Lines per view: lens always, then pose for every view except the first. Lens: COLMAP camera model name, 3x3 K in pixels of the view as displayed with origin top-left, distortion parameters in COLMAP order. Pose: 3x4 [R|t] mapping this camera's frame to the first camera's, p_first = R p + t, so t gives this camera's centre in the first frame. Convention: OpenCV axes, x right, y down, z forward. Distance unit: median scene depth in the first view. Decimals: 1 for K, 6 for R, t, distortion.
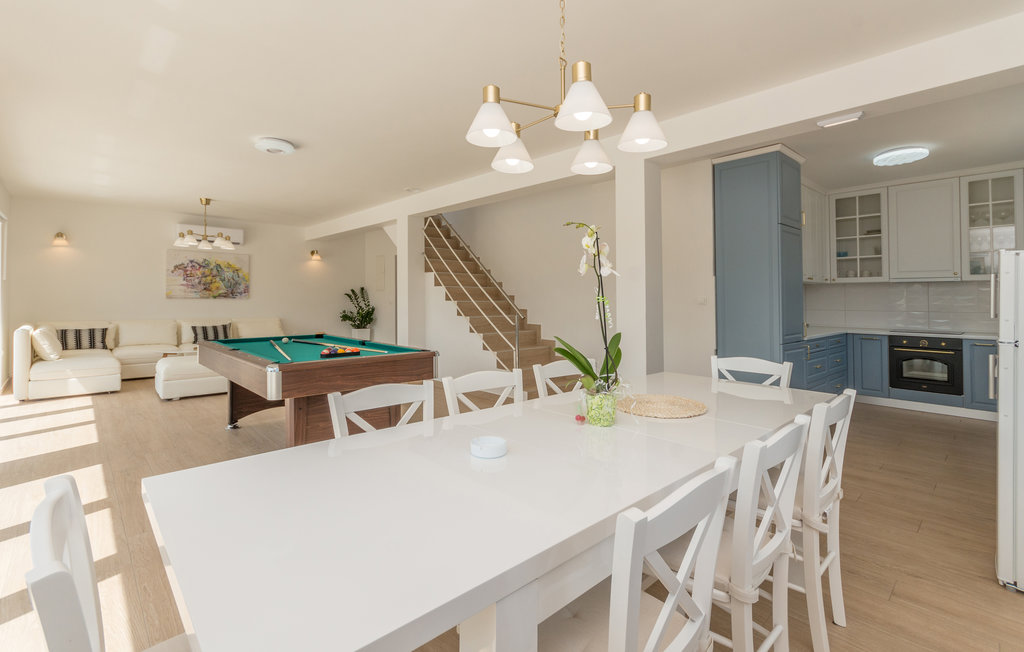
lens RADIAL K [[474.6, 0, 488.3], [0, 474.6, 283.3], [0, 0, 1]] dist [-0.001469, -0.000528]
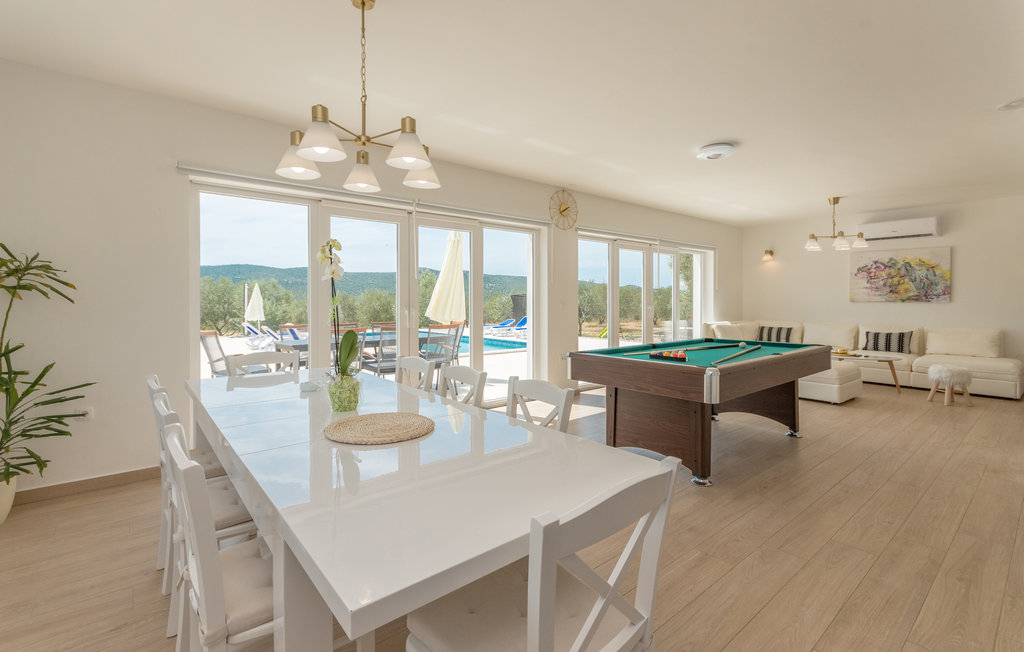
lens RADIAL K [[455.6, 0, 511.4], [0, 455.6, 303.8], [0, 0, 1]] dist [0.002358, -0.000186]
pose [[-0.019084, 0.001429, -0.999817, 0.280238], [0.033569, 0.999436, 0.000788, 0.010505], [0.999254, -0.033548, -0.019121, 0.298191]]
